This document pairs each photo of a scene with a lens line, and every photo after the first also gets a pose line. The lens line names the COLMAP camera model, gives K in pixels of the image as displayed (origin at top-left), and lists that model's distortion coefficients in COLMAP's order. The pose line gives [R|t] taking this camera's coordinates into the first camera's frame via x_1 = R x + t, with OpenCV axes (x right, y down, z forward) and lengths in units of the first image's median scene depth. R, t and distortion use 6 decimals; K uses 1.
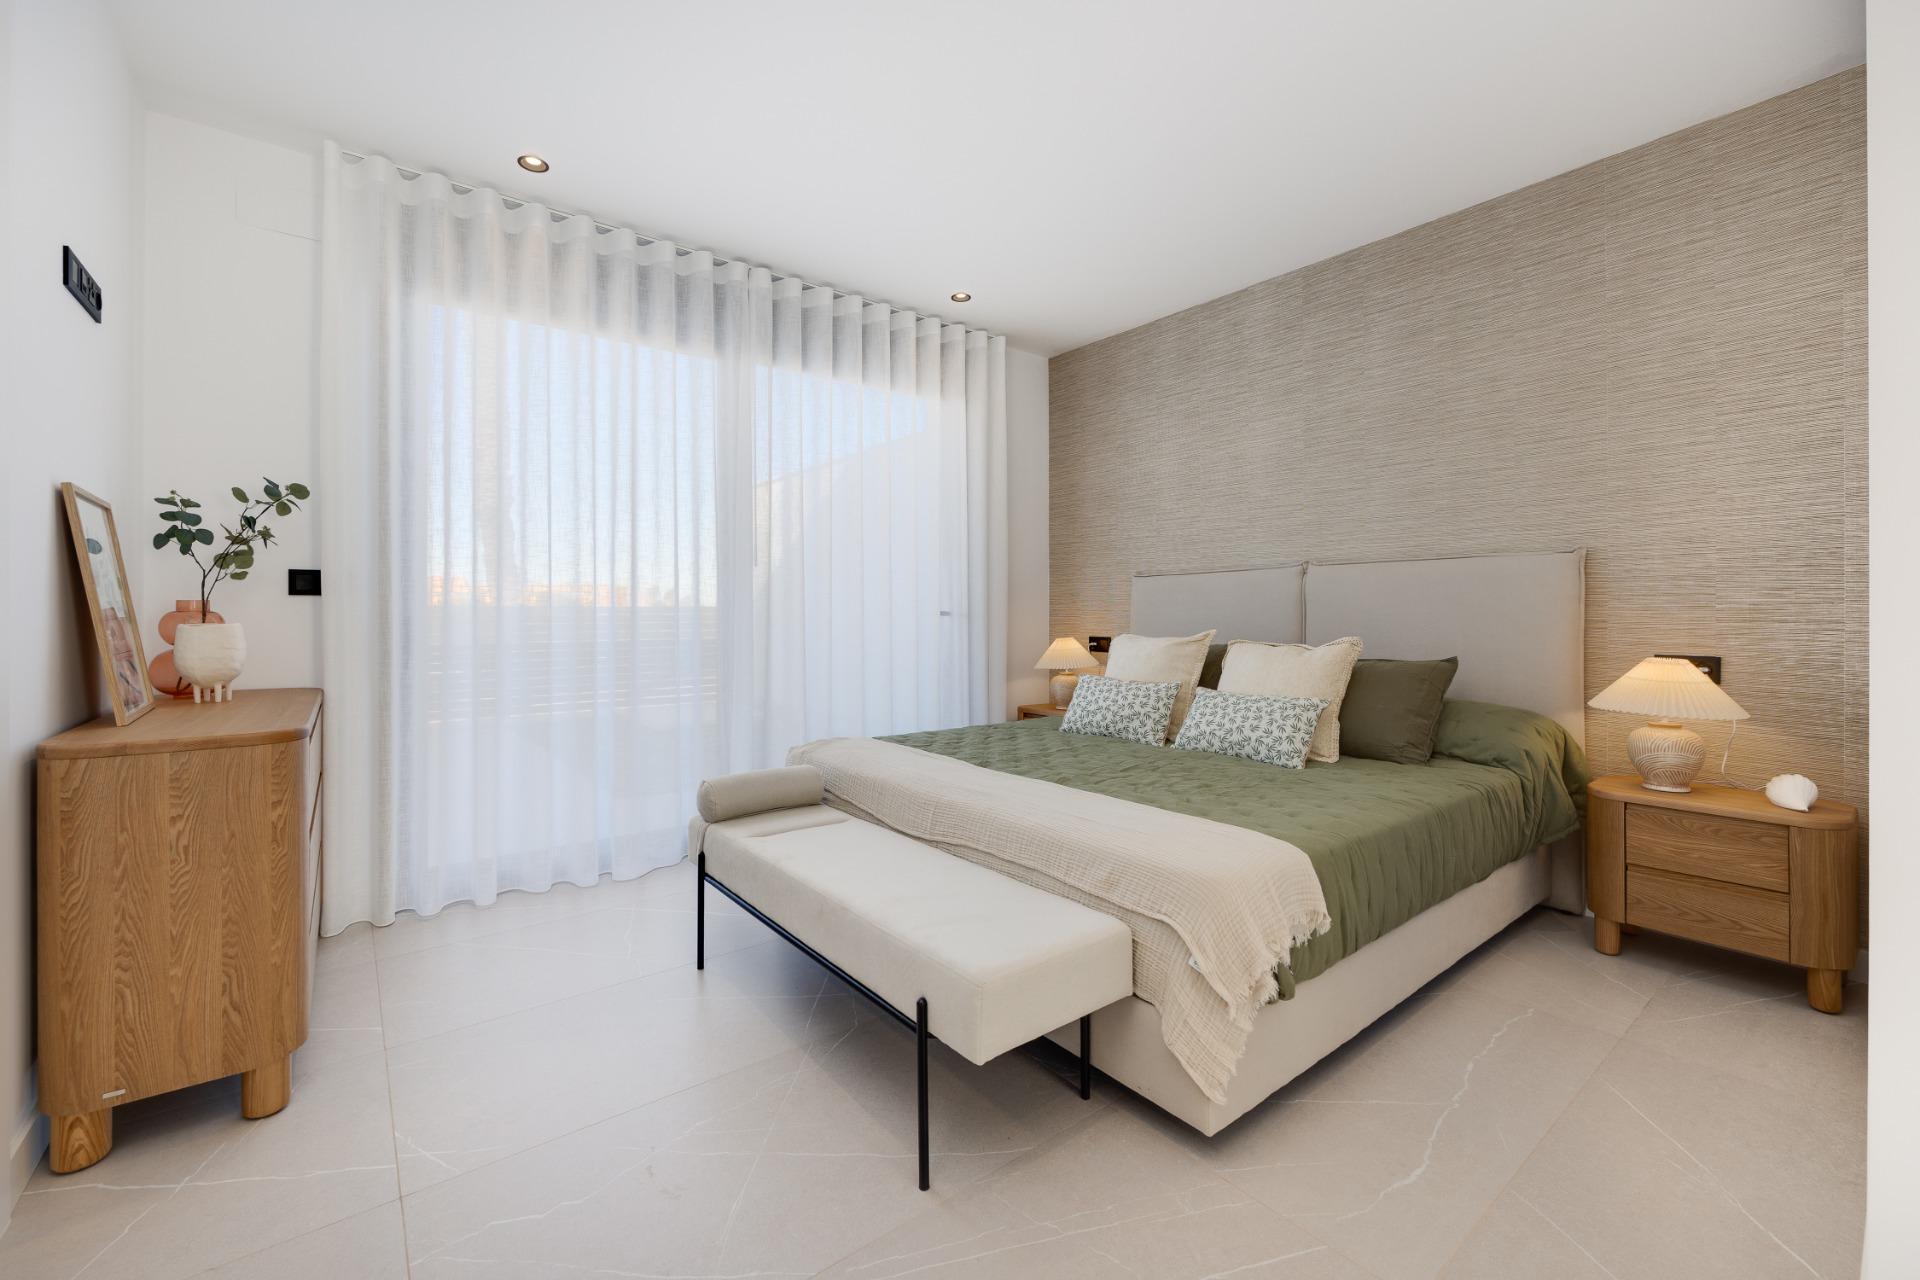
lens RADIAL K [[779.7, 0, 955.7], [0, 779.7, 617.7], [0, 0, 1]] dist [-0.005459, -0.000090]
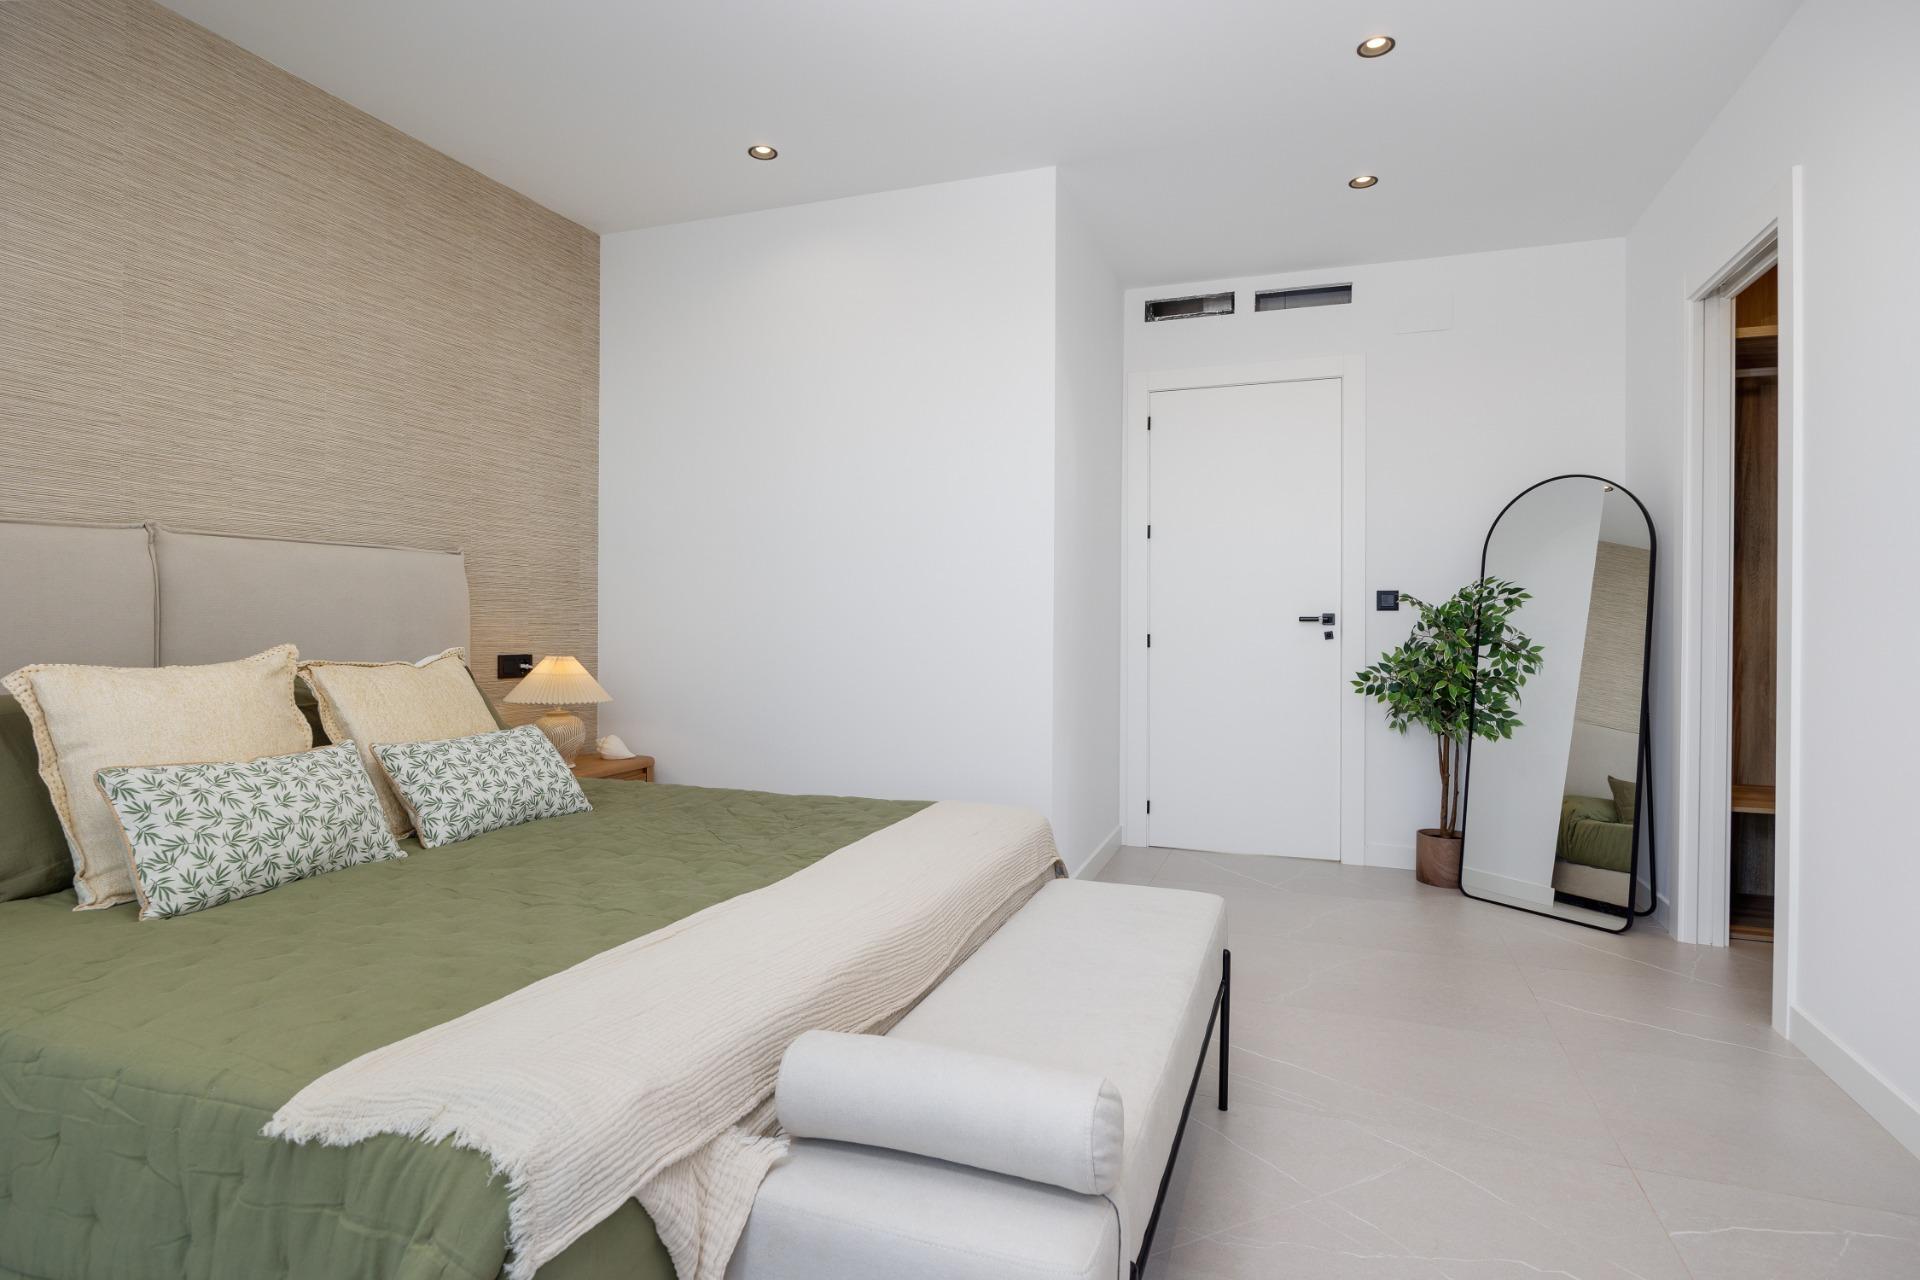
lens RADIAL K [[1008.6, 0, 964.3], [0, 1008.6, 615.8], [0, 0, 1]] dist [0.002447, 0.000270]
pose [[-0.529992, -0.005835, 0.847982, -0.554506], [-0.010687, 0.999943, 0.000201, -0.011988], [-0.847935, -0.008956, -0.530024, 1.011258]]
